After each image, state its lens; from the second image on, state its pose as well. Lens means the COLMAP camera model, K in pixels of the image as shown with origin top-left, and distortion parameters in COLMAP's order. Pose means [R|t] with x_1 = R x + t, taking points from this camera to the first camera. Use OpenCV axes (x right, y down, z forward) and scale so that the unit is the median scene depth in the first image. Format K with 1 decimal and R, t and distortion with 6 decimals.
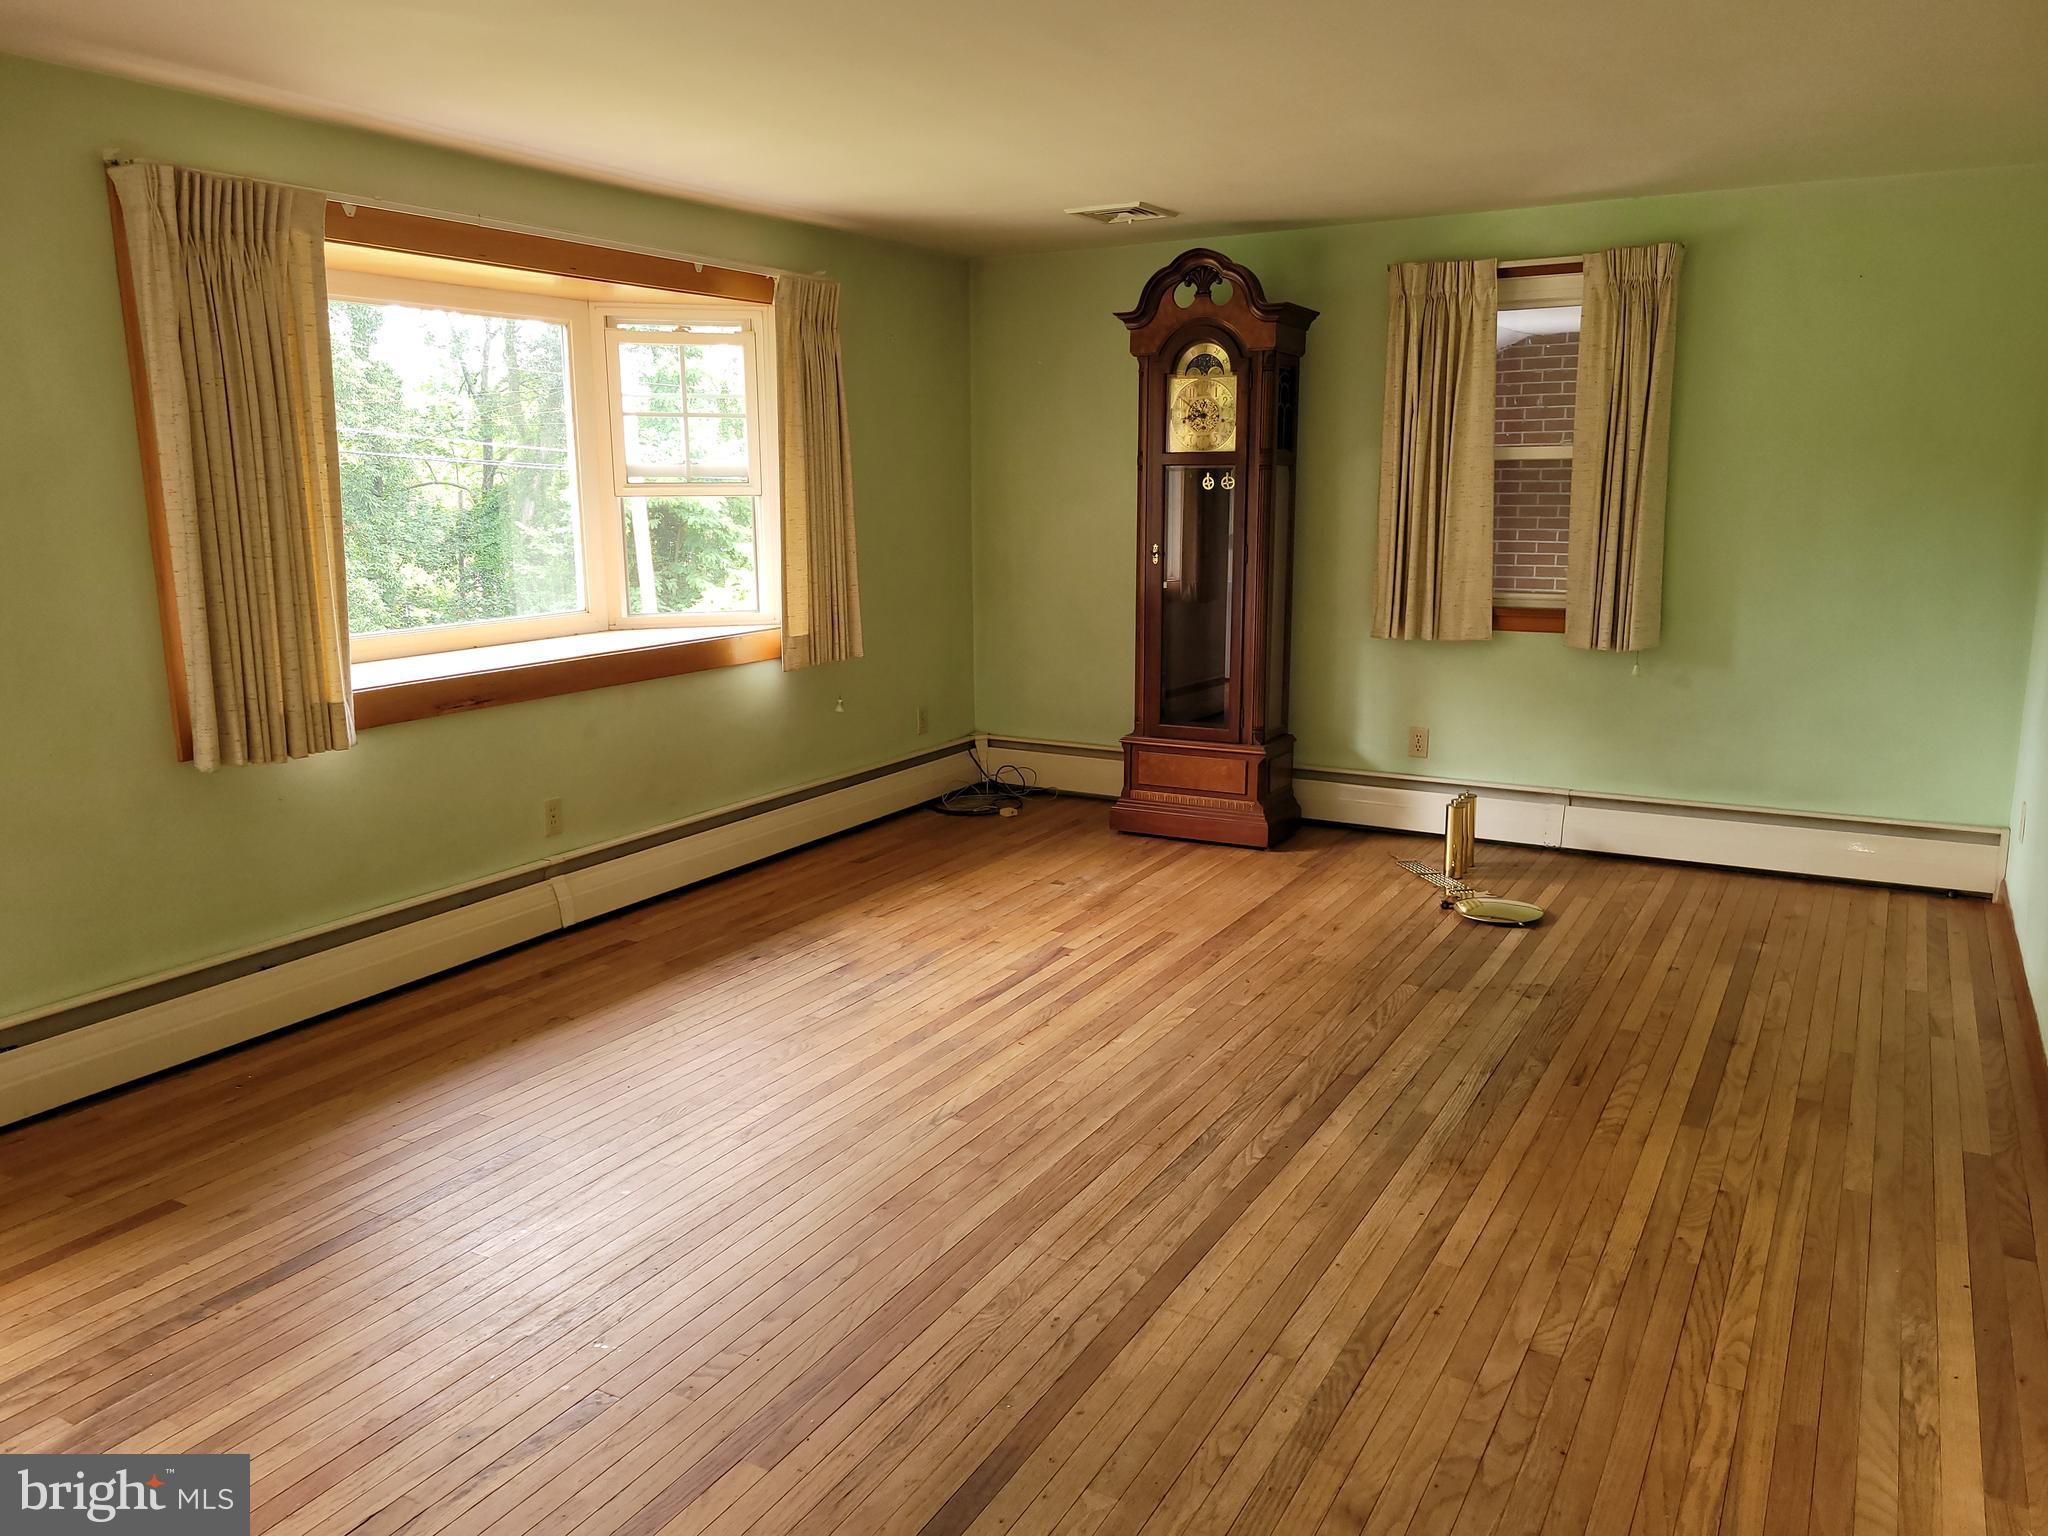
lens RADIAL K [[1554.5, 0, 1017.3], [0, 1554.5, 757.5], [0, 0, 1]] dist [0.082098, -0.002804]
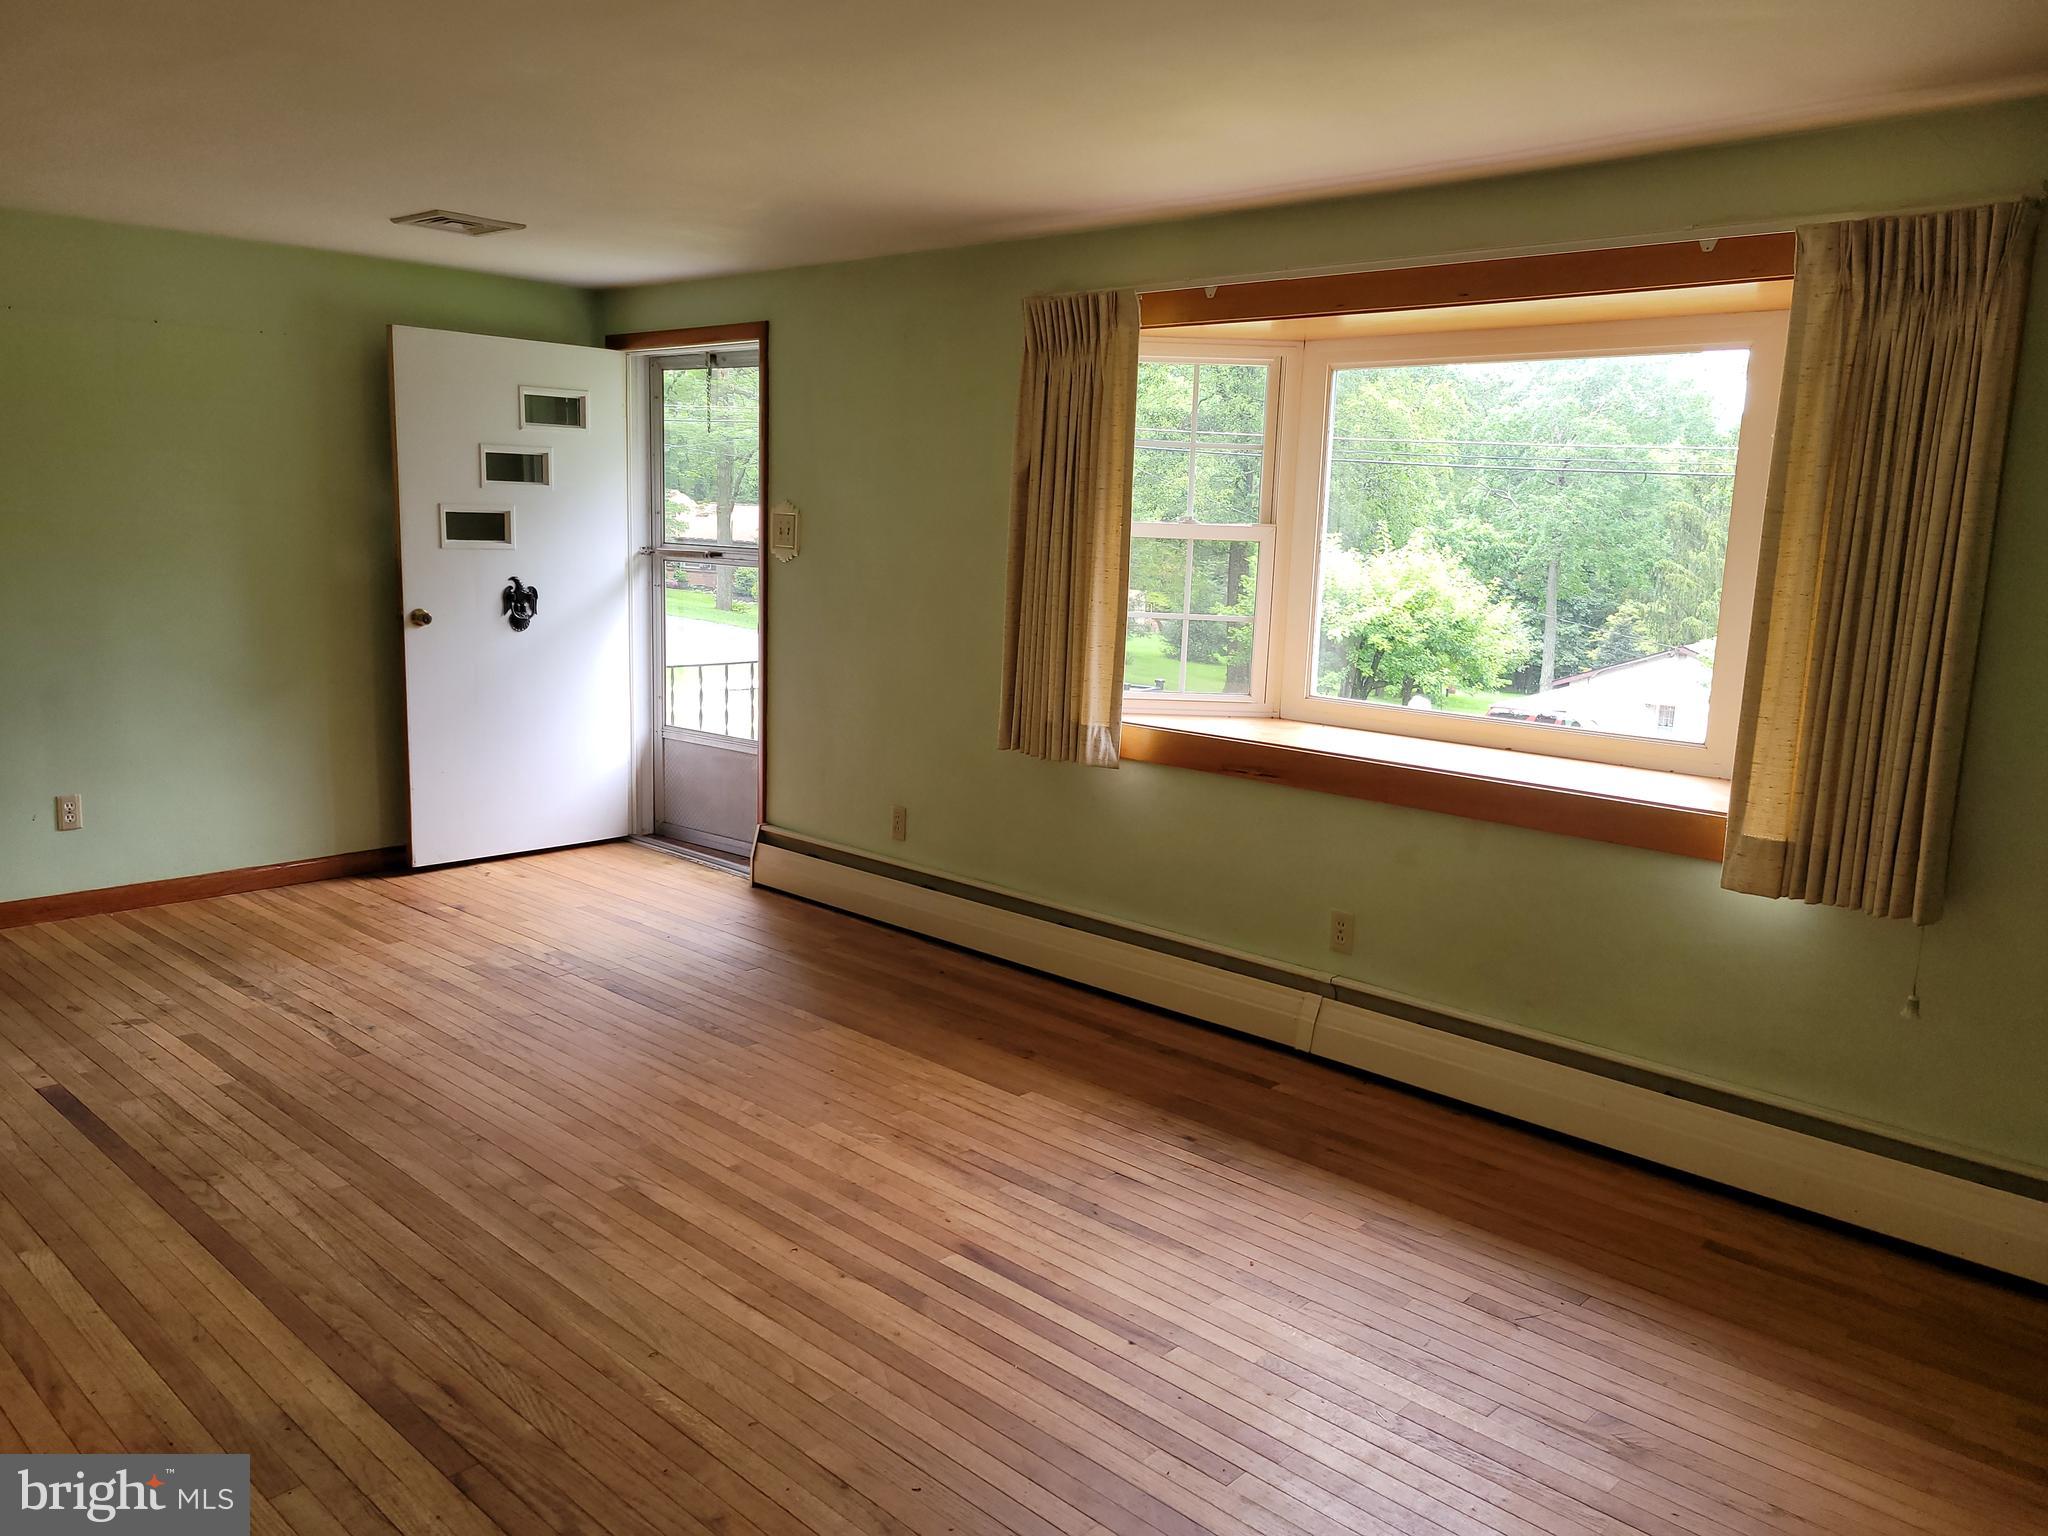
lens RADIAL K [[1541.8, 0, 1025.1], [0, 1541.8, 767.3], [0, 0, 1]] dist [0.035553, -0.001959]
pose [[-0.245037, 0.156916, -0.956731, 0.595769], [-0.214404, 0.953612, 0.211317, -0.207844], [0.945509, 0.256908, -0.200027, 1.053625]]
